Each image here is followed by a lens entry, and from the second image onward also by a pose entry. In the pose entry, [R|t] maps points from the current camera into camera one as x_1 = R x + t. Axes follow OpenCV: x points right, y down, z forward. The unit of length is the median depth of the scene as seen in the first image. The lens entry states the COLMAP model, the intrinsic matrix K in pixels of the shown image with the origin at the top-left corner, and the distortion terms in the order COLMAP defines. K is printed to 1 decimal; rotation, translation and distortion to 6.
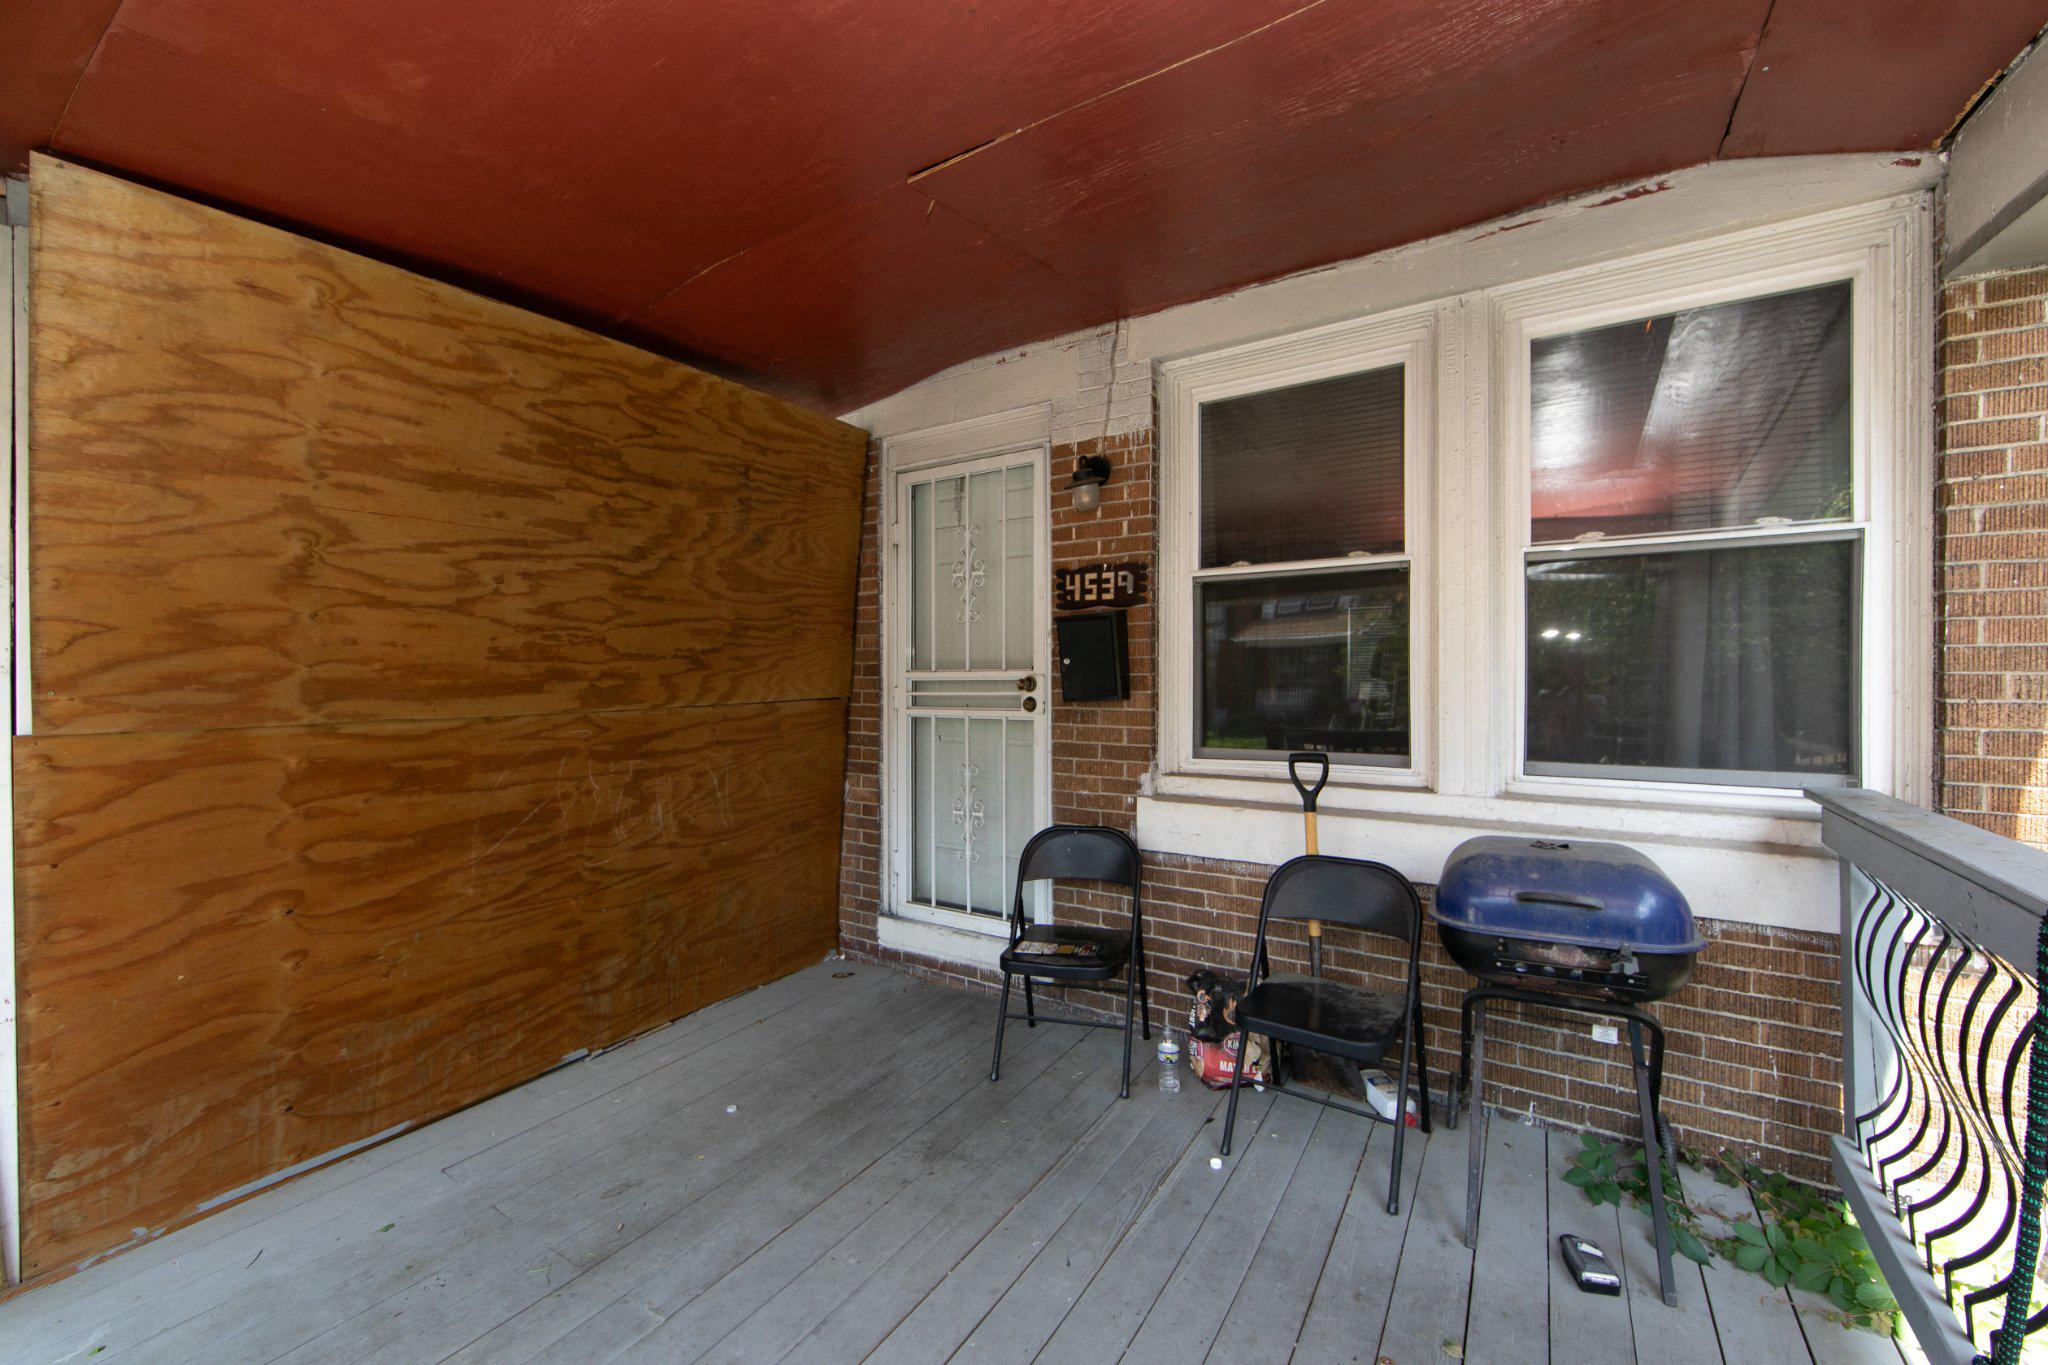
lens RADIAL K [[820.9, 0, 1037.4], [0, 820.9, 683.5], [0, 0, 1]] dist [-0.003359, 0.000827]
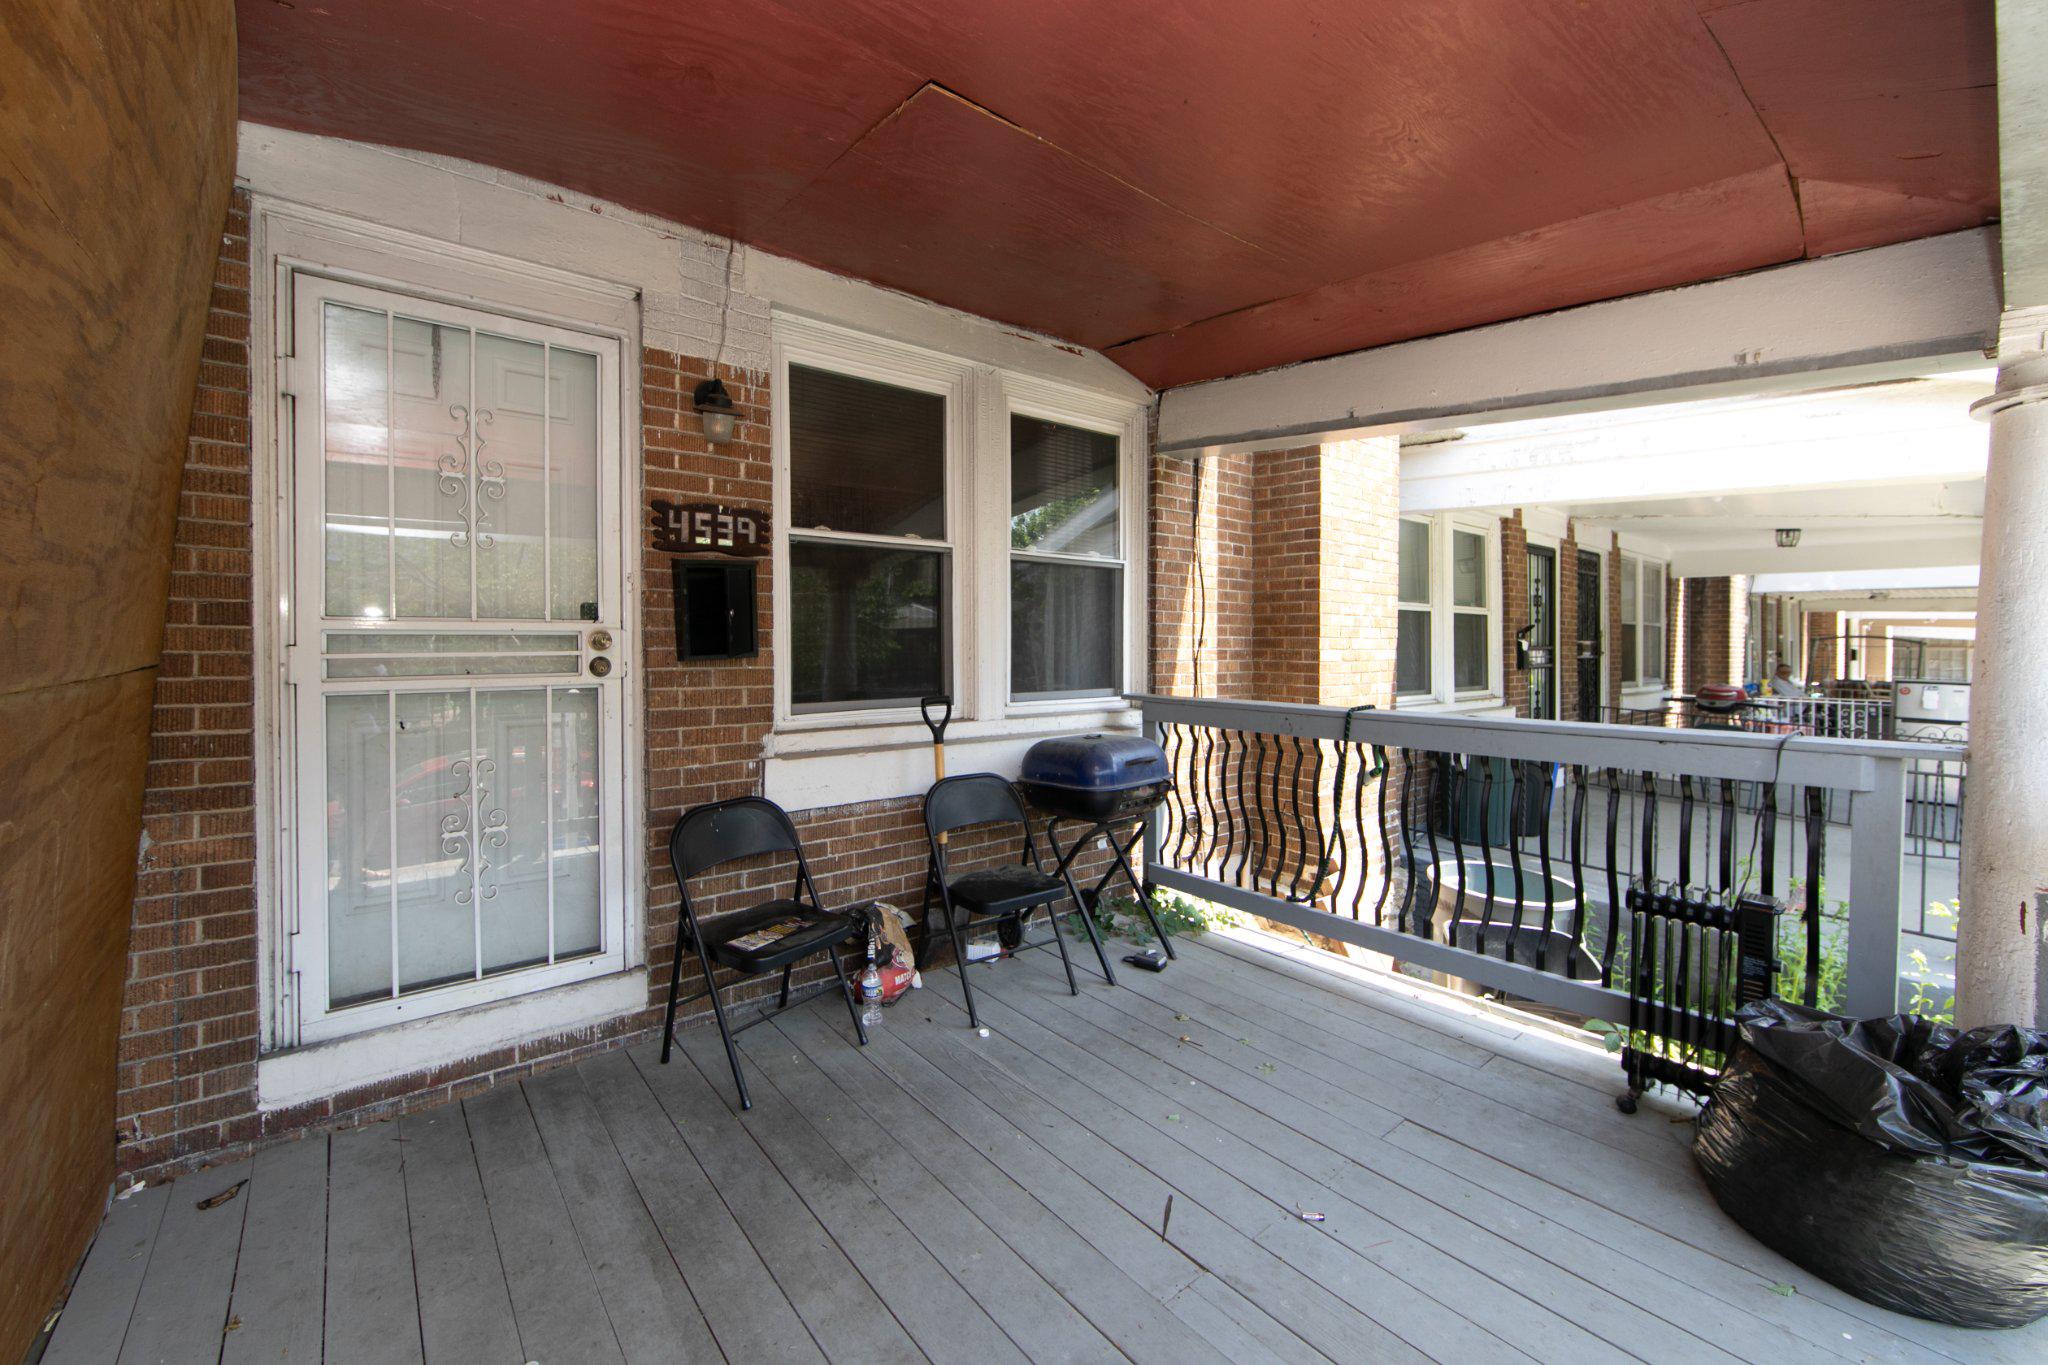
lens RADIAL K [[838.2, 0, 1026.1], [0, 838.2, 658.0], [0, 0, 1]] dist [-0.000263, 0.000163]
pose [[0.307332, -0.008362, 0.951565, -0.682682], [0.009658, 0.999937, 0.005667, 0.017943], [-0.951553, 0.007448, 0.307394, 0.405441]]
